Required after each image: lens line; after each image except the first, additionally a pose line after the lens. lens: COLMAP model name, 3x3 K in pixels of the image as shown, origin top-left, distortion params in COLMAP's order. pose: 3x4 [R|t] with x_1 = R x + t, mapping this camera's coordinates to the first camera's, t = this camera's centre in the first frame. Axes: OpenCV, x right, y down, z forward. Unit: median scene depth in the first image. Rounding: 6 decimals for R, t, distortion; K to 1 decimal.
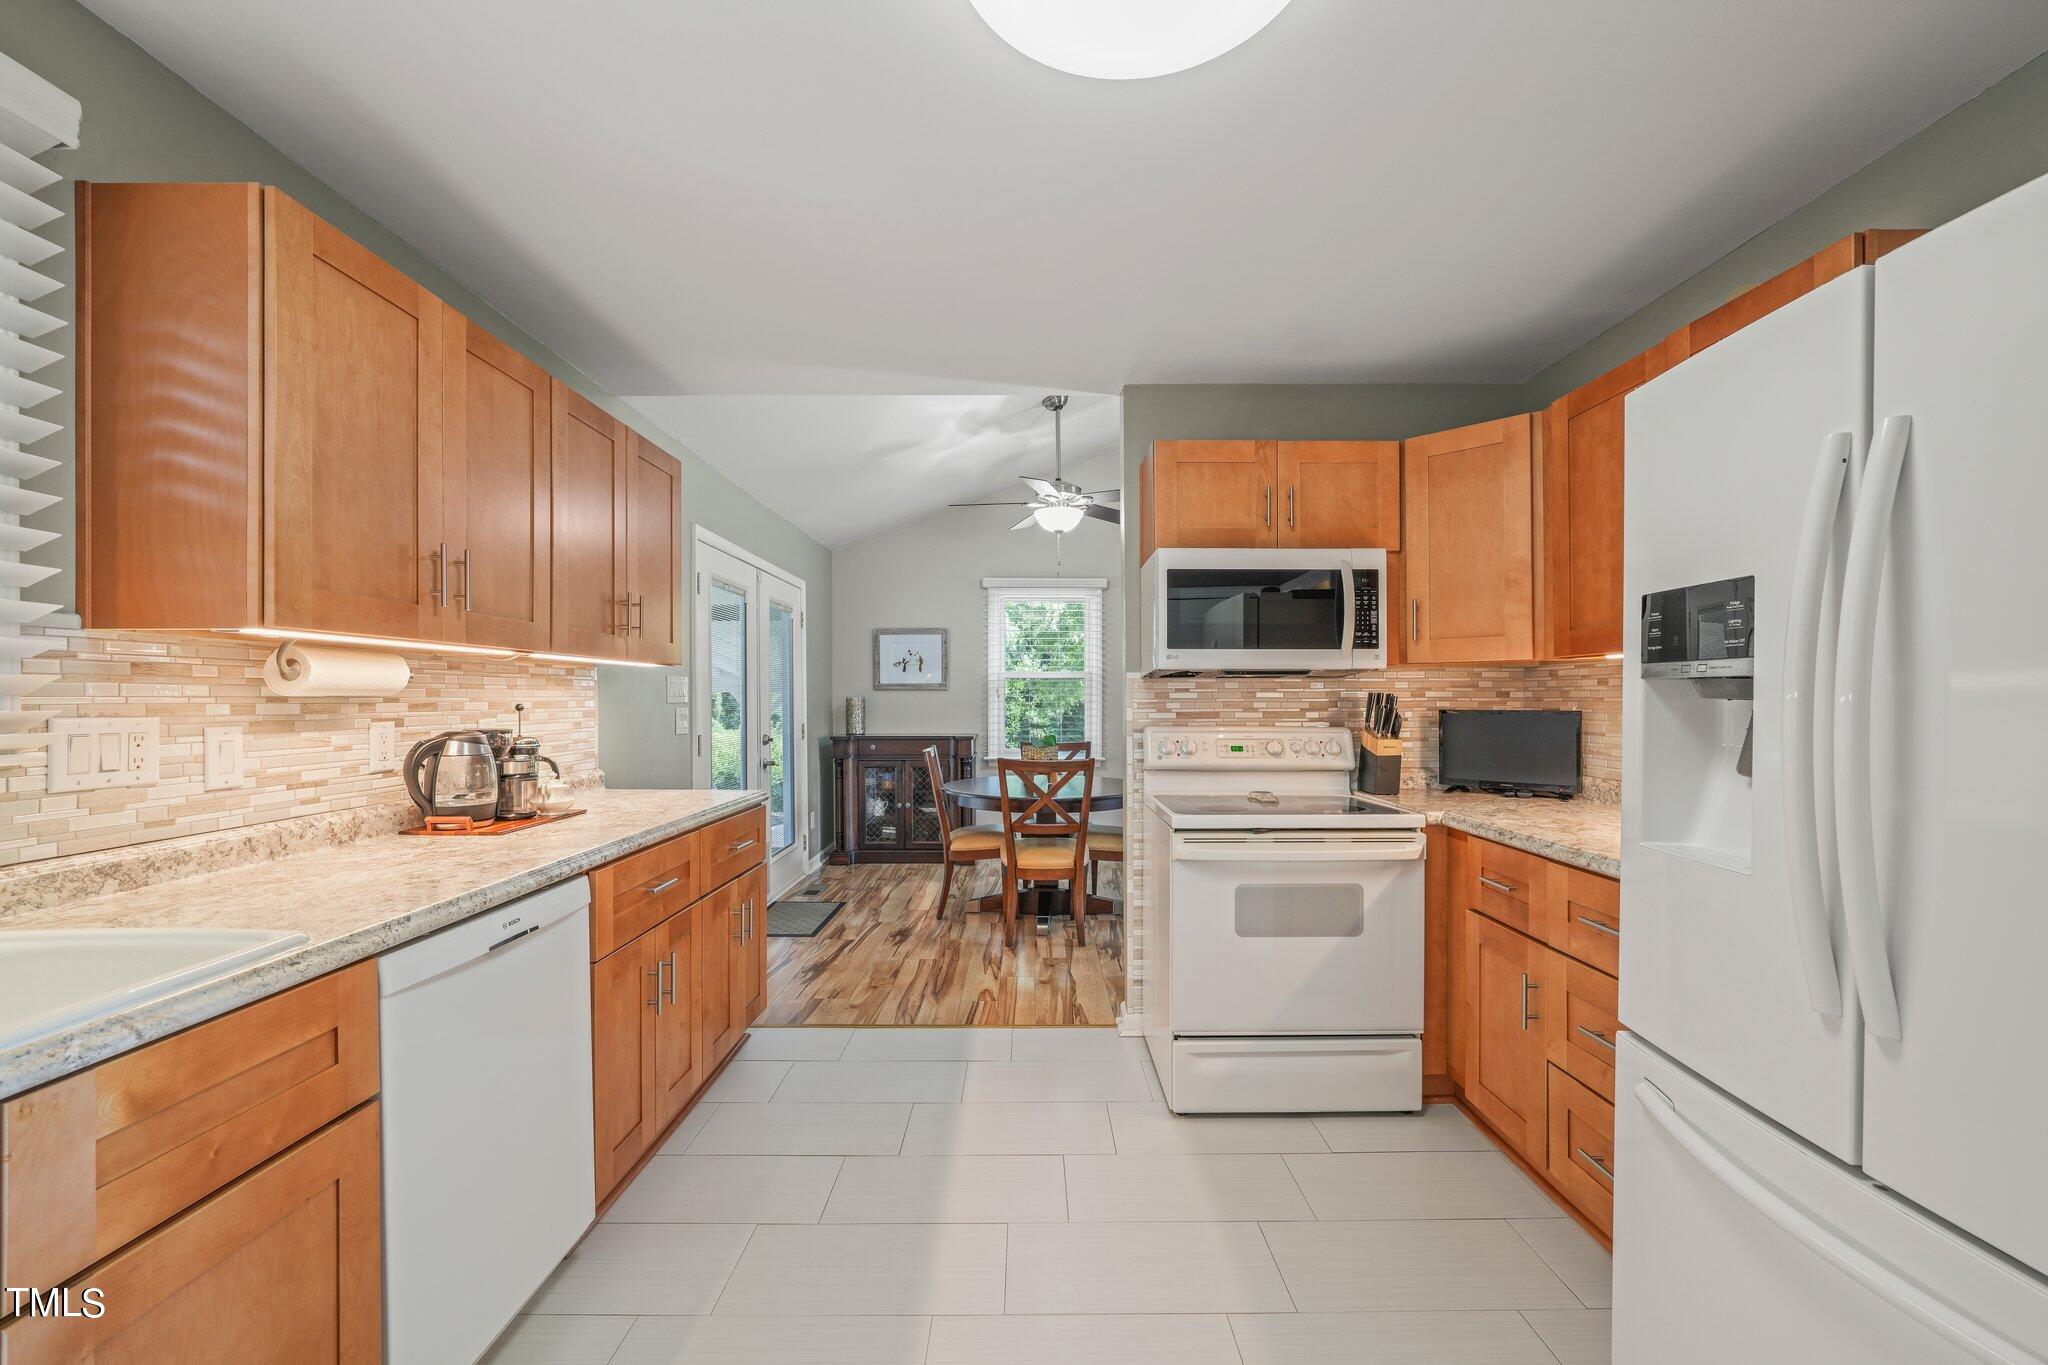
lens RADIAL K [[834.7, 0, 1034.0], [0, 834.7, 714.8], [0, 0, 1]] dist [-0.014186, 0.006021]
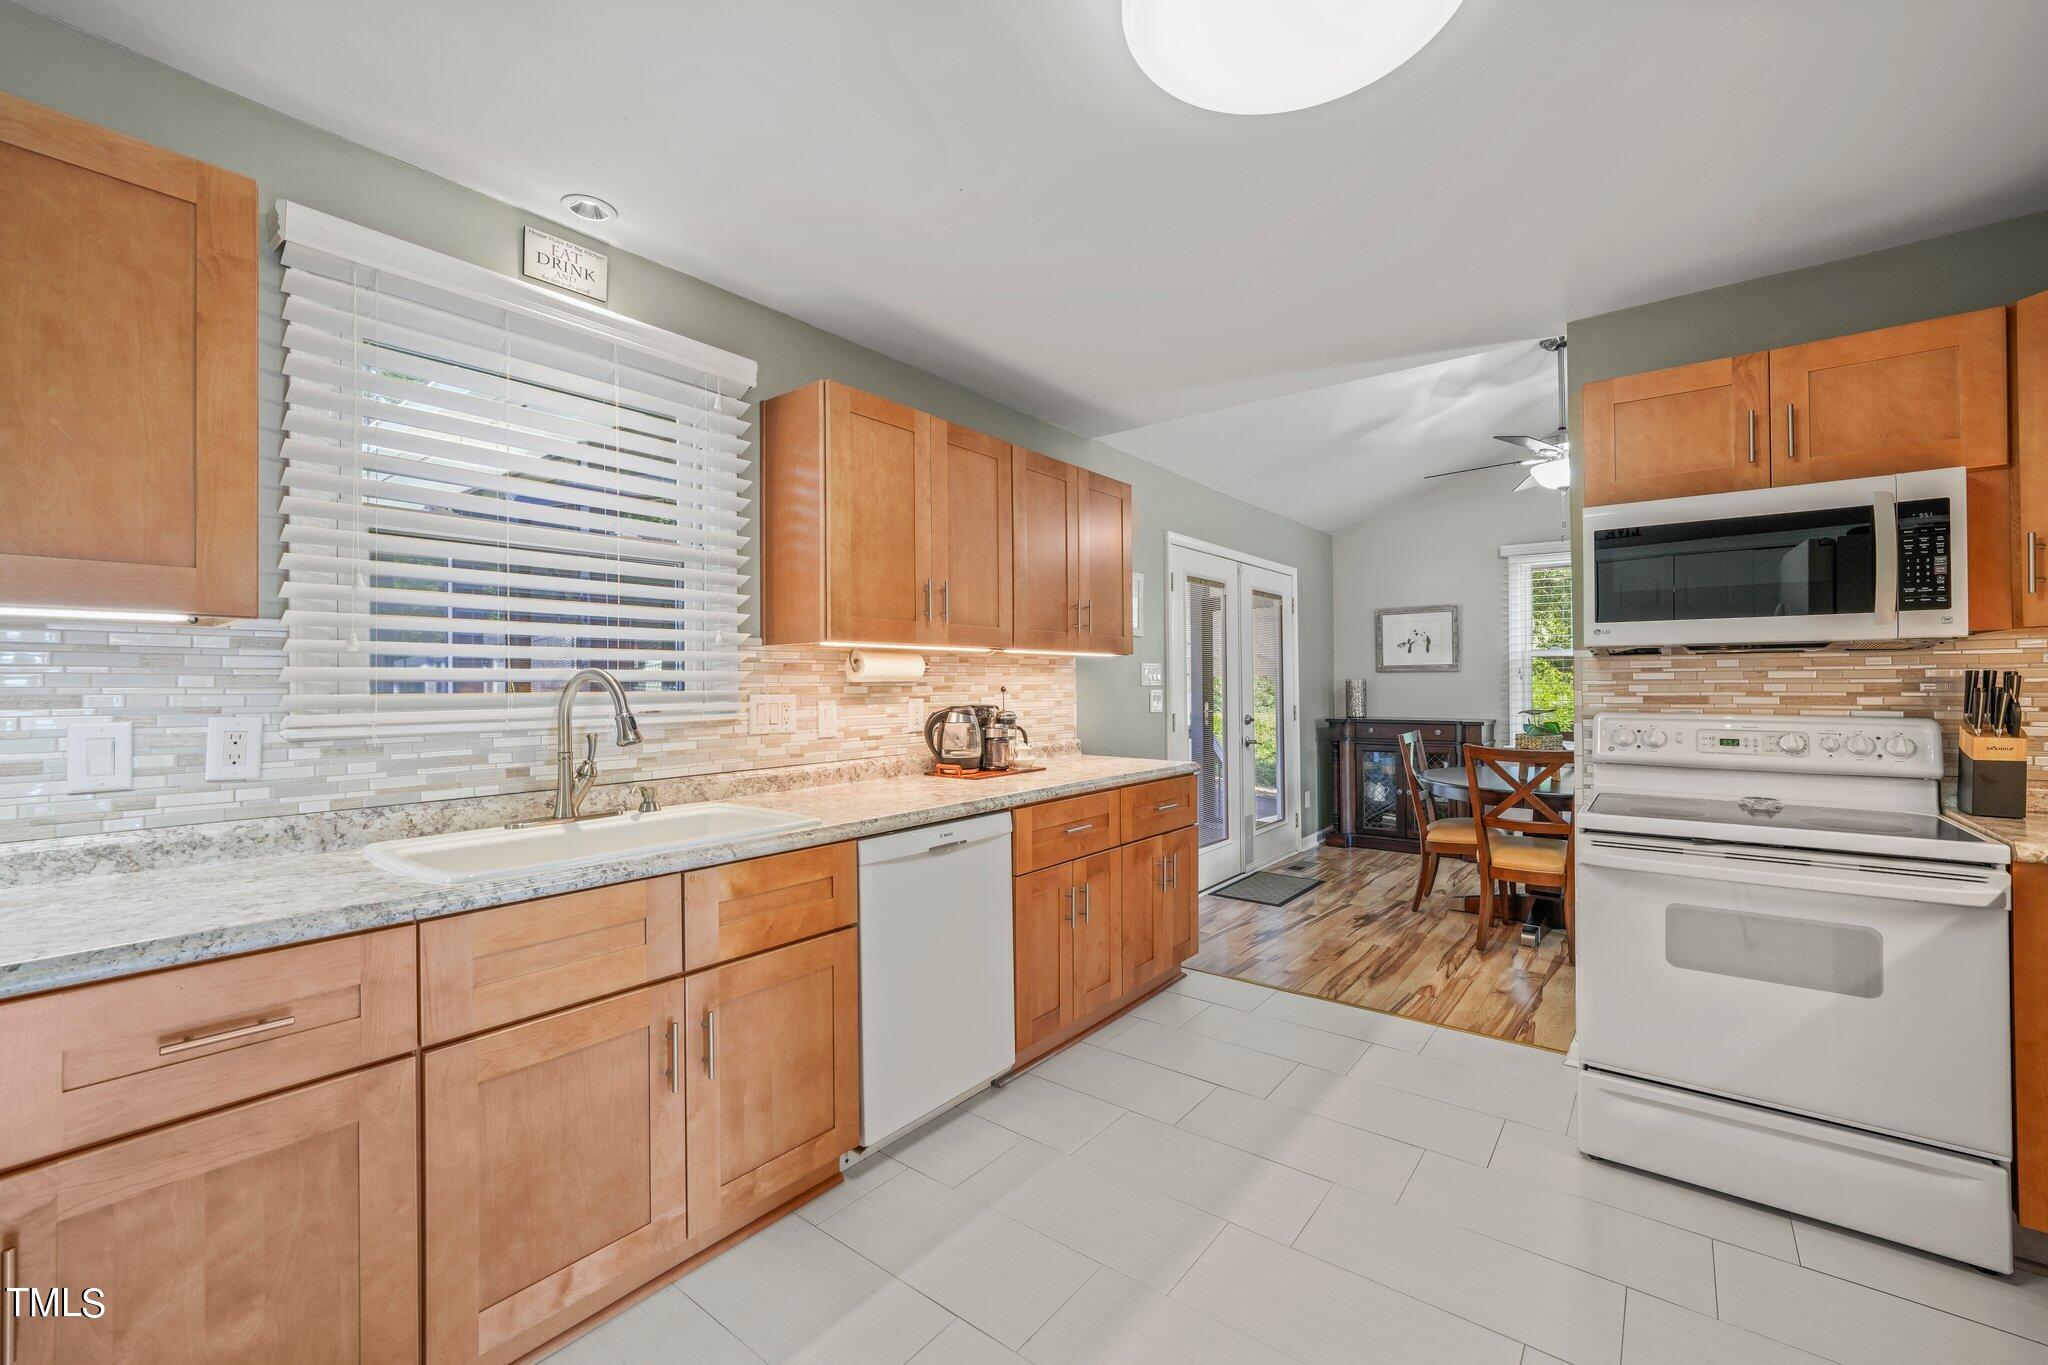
lens RADIAL K [[829.8, 0, 1029.0], [0, 829.8, 703.4], [0, 0, 1]] dist [-0.012265, 0.005969]
pose [[0.789199, 0.011947, -0.614021, 0.225628], [-0.007518, 0.999924, 0.009793, 0.000598], [0.614092, -0.003112, 0.789229, -0.041744]]
